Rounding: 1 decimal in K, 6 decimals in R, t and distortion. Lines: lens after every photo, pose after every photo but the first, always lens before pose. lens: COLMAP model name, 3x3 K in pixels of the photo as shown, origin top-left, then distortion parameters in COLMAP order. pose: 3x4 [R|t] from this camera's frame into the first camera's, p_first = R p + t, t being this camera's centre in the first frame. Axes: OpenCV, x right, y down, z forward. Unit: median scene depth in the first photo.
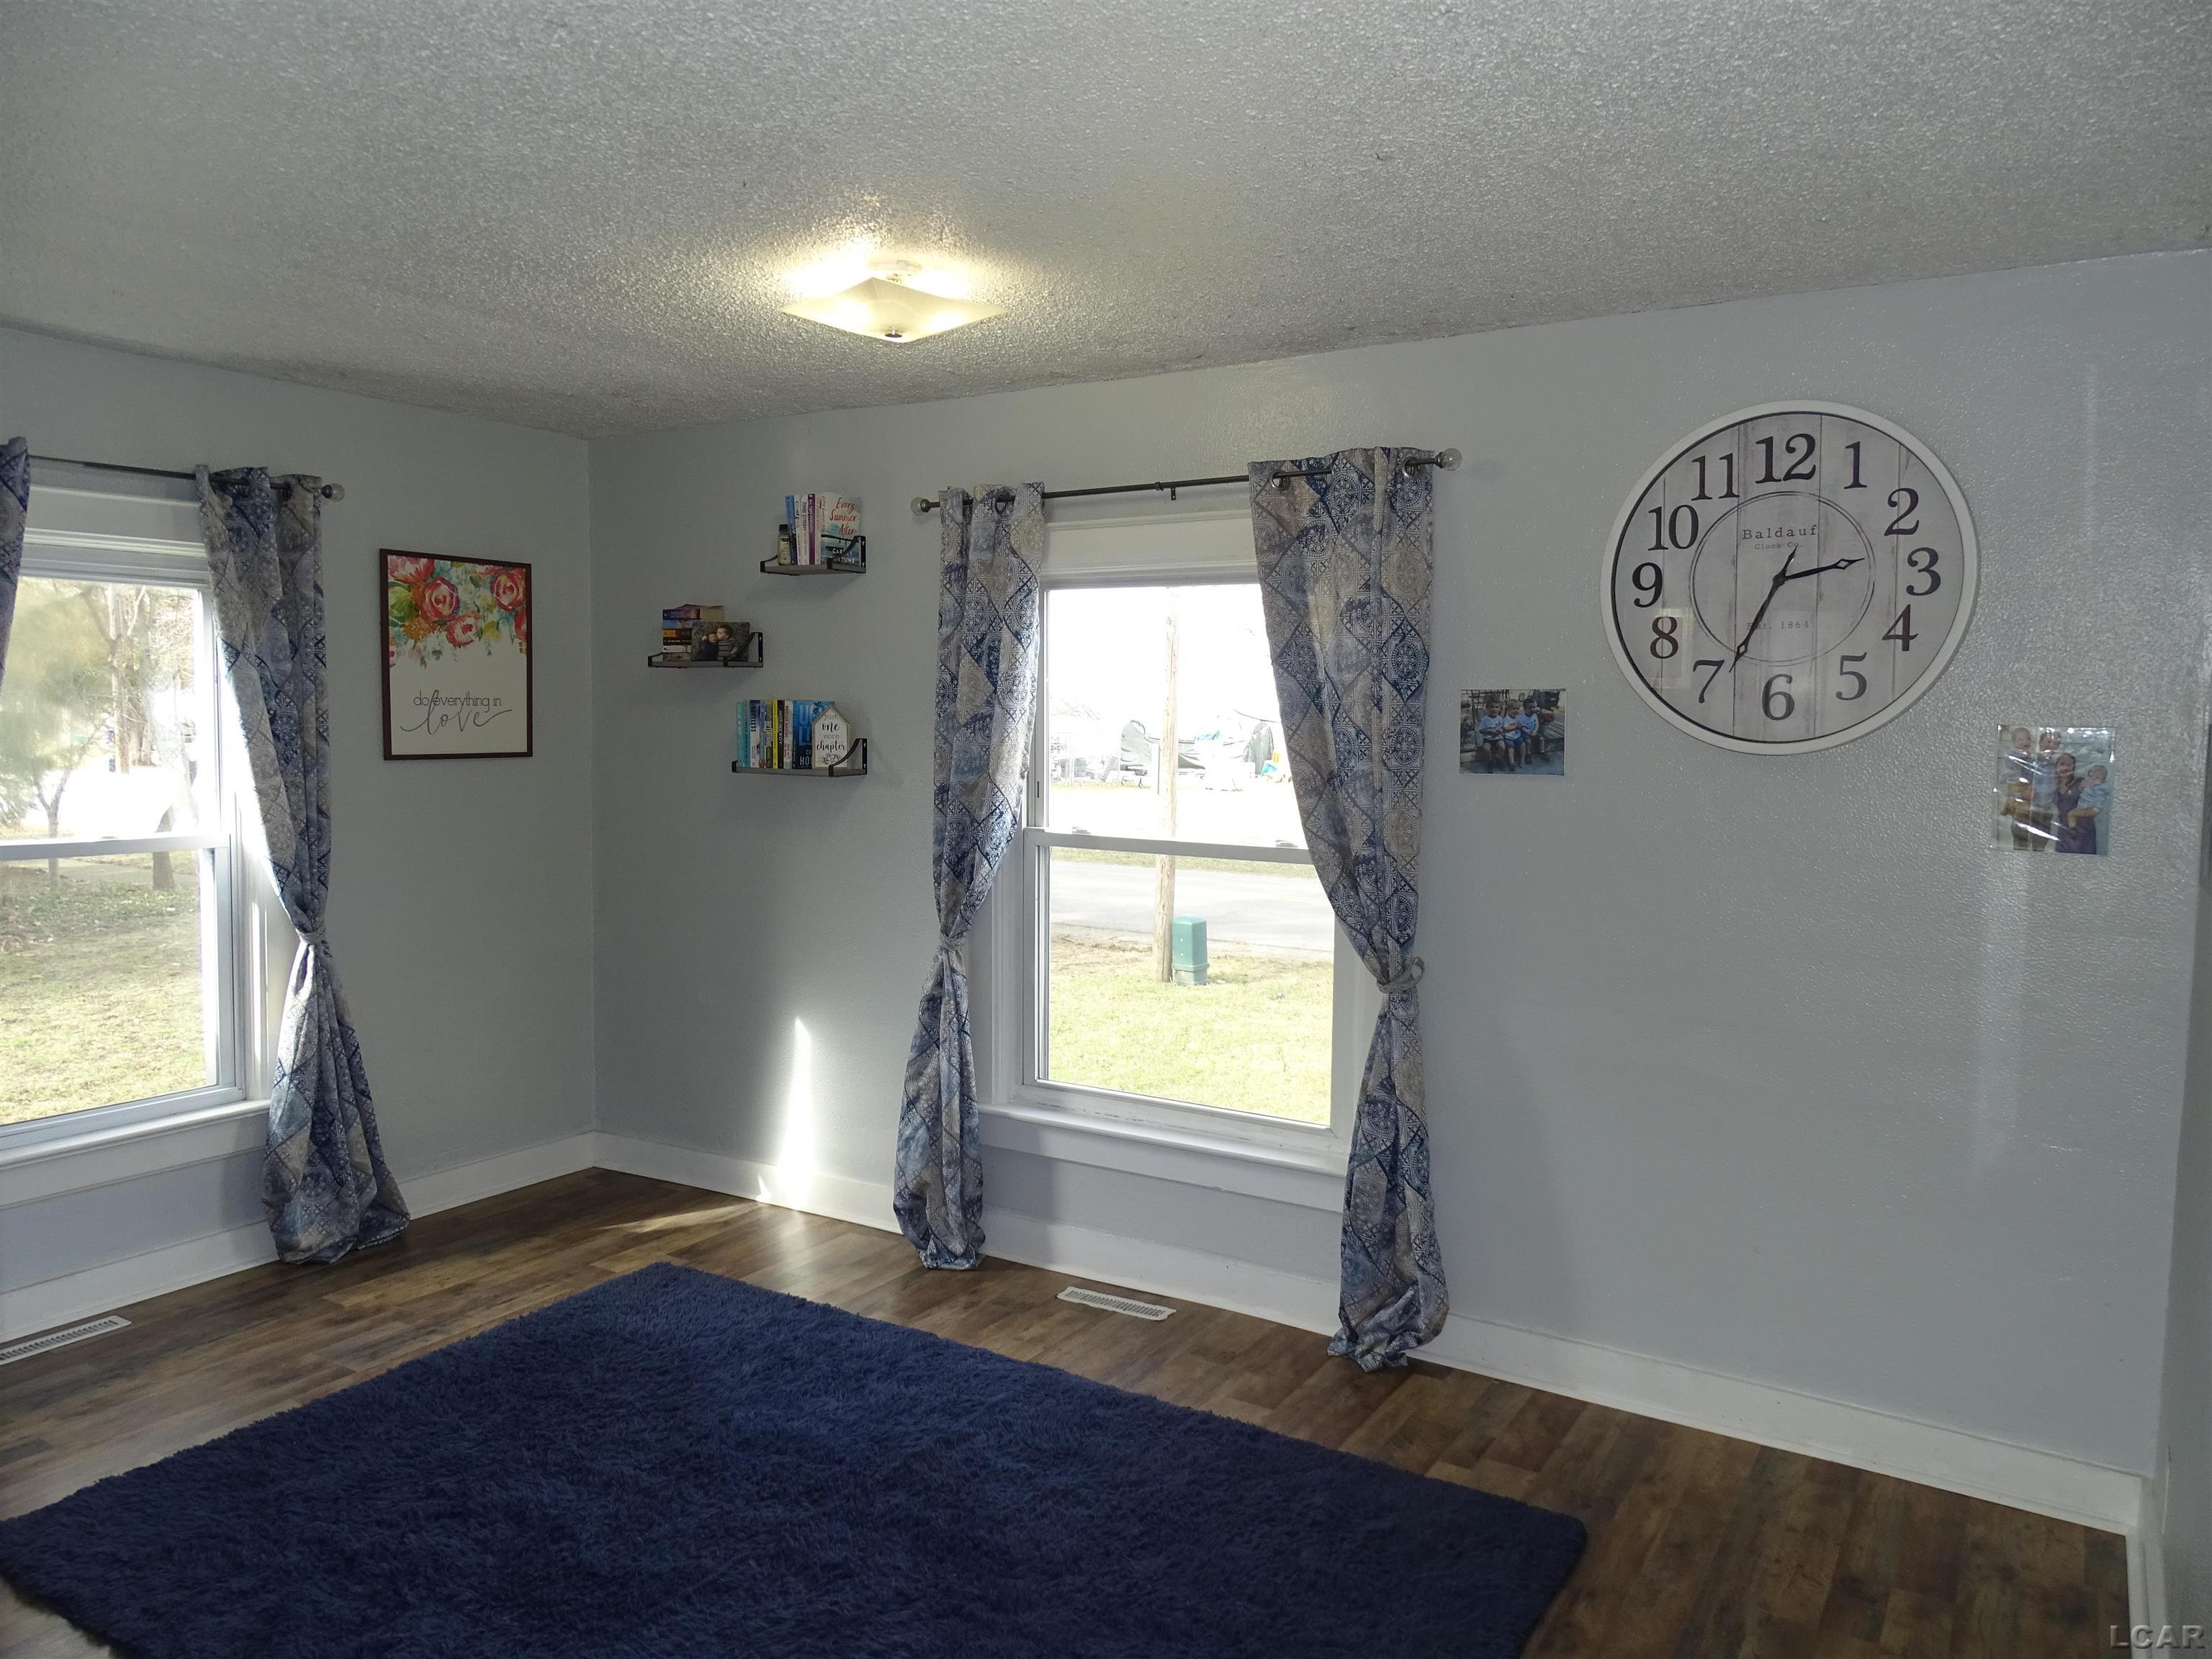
lens RADIAL K [[1552.0, 0, 1106.0], [0, 1552.0, 829.5], [0, 0, 1]] dist [0.000341, 0.000719]
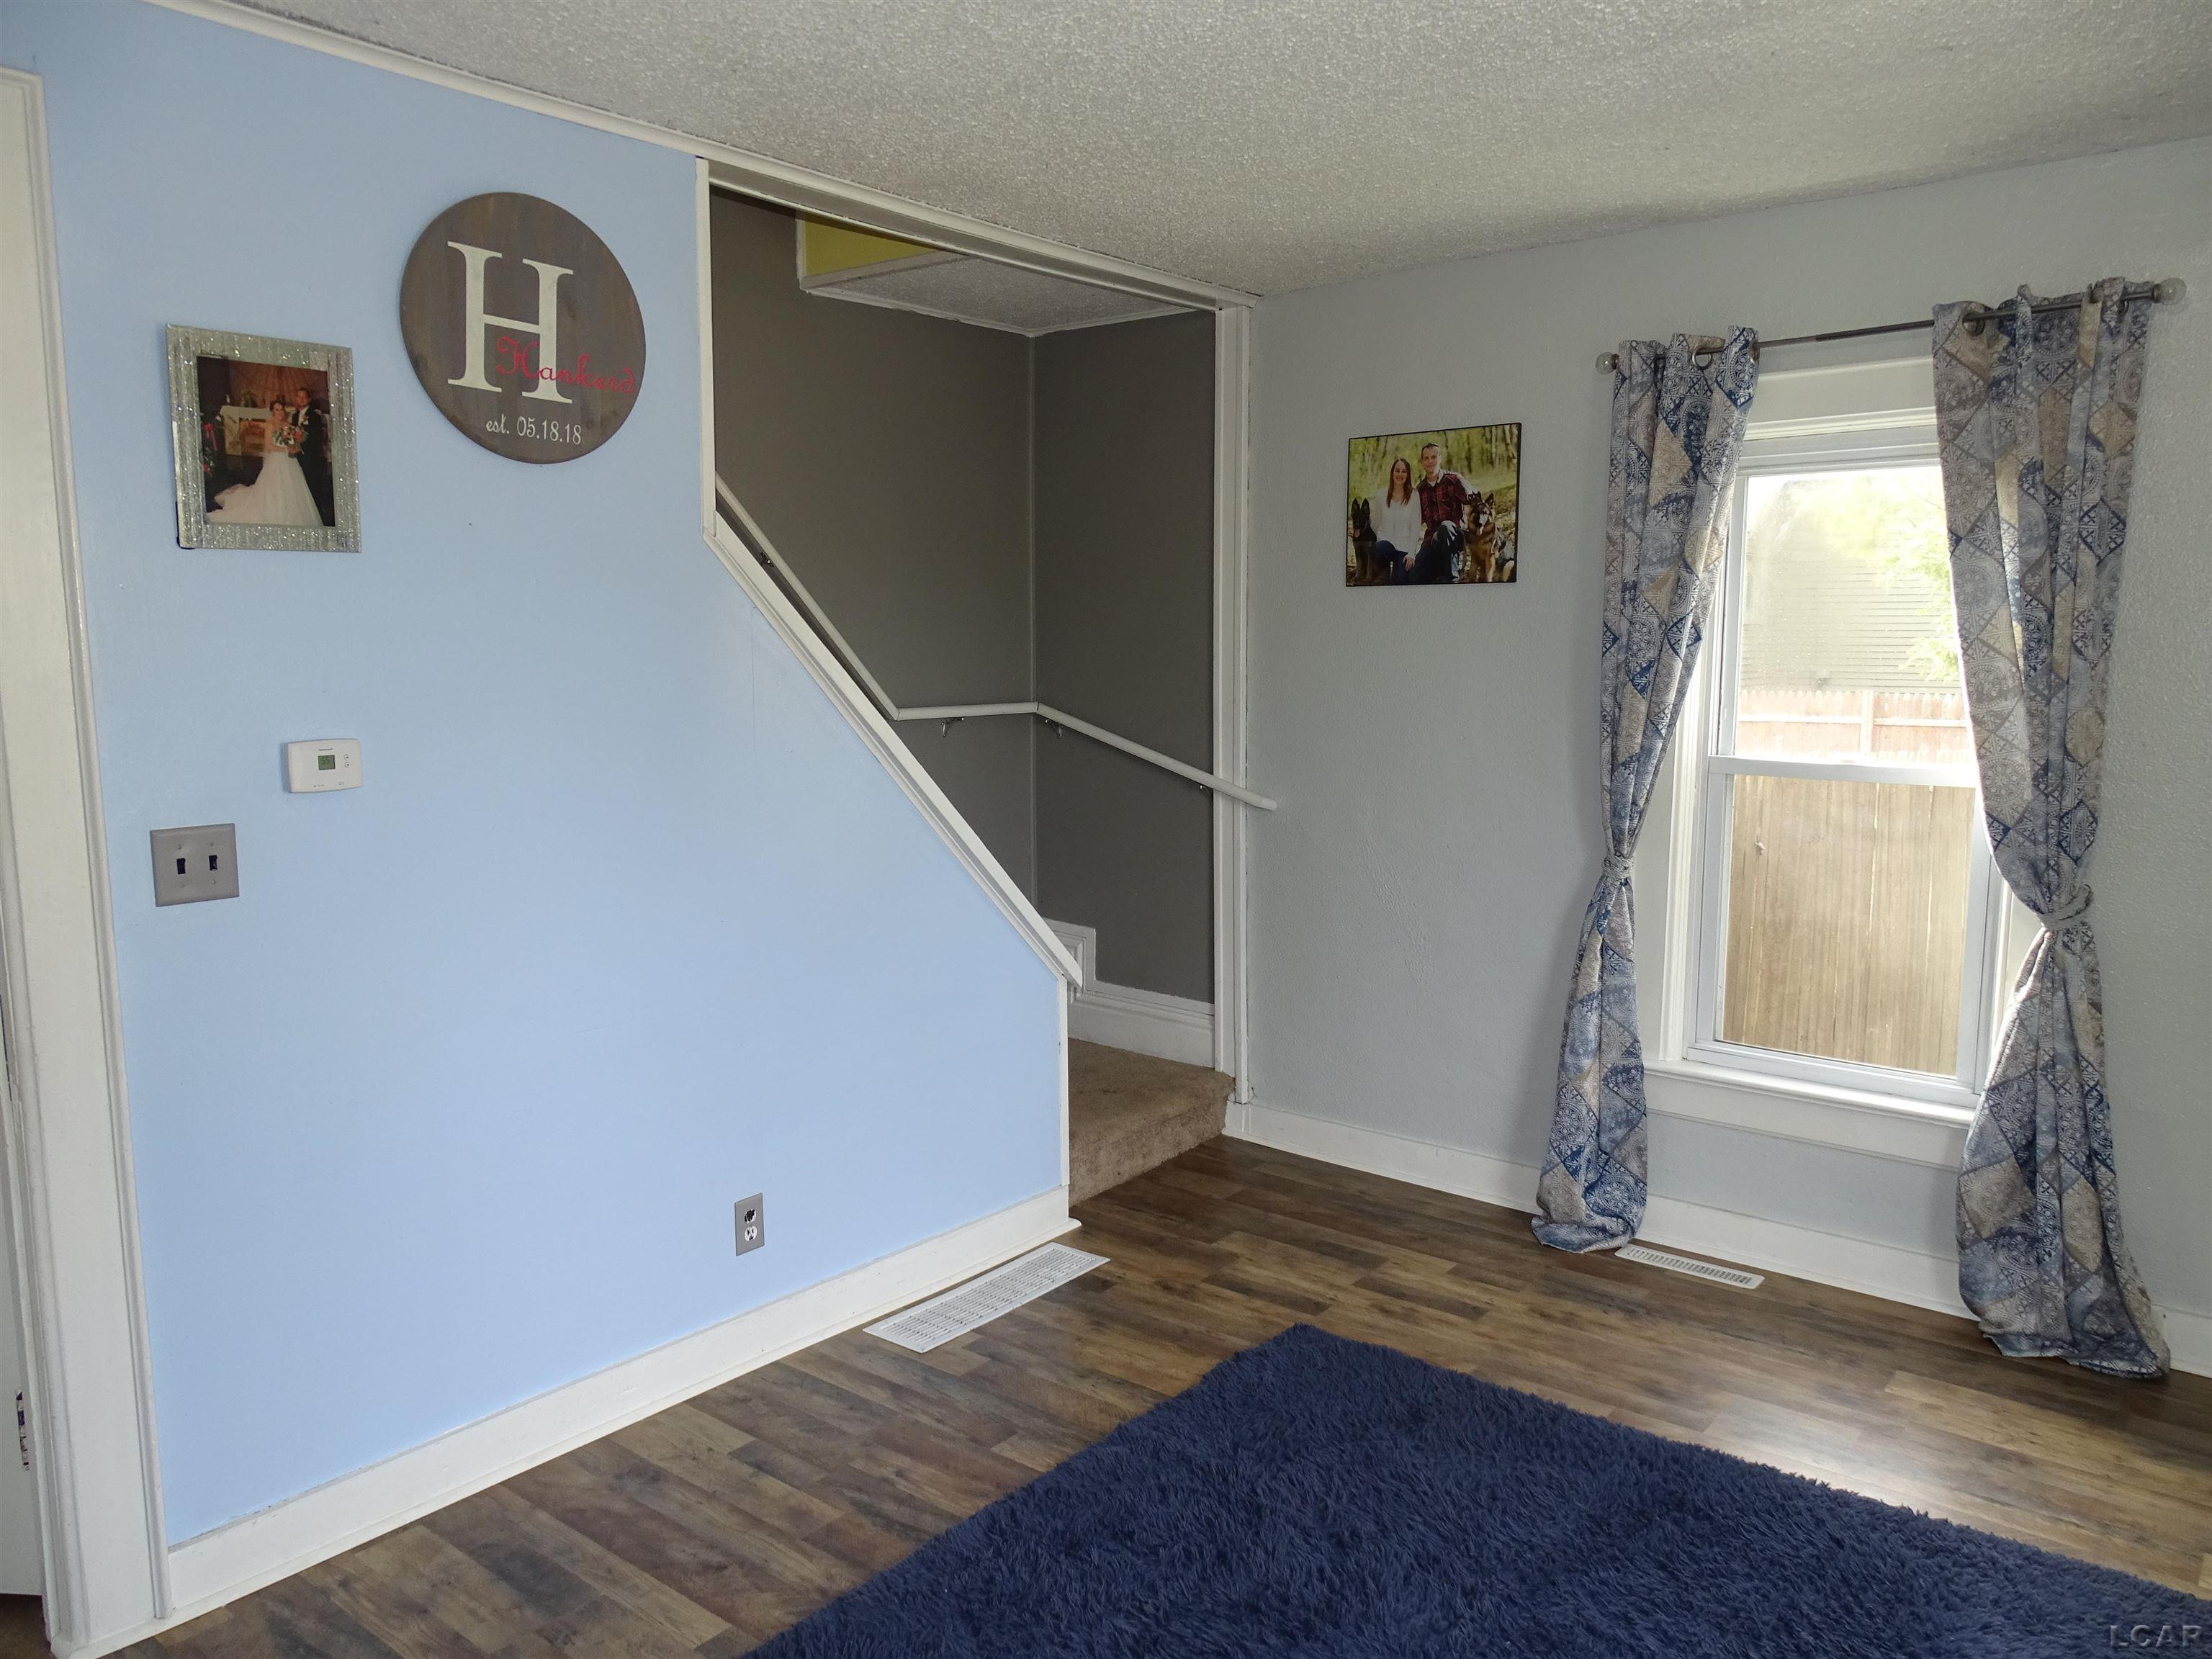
lens RADIAL K [[1599.7, 0, 1106.0], [0, 1599.7, 829.5], [0, 0, 1]] dist [0.007553, 0.002930]
pose [[-0.132044, 0.112961, -0.984786, 0.298176], [-0.071810, 0.989785, 0.123163, -0.036252], [0.988639, 0.086981, -0.122584, 0.659717]]
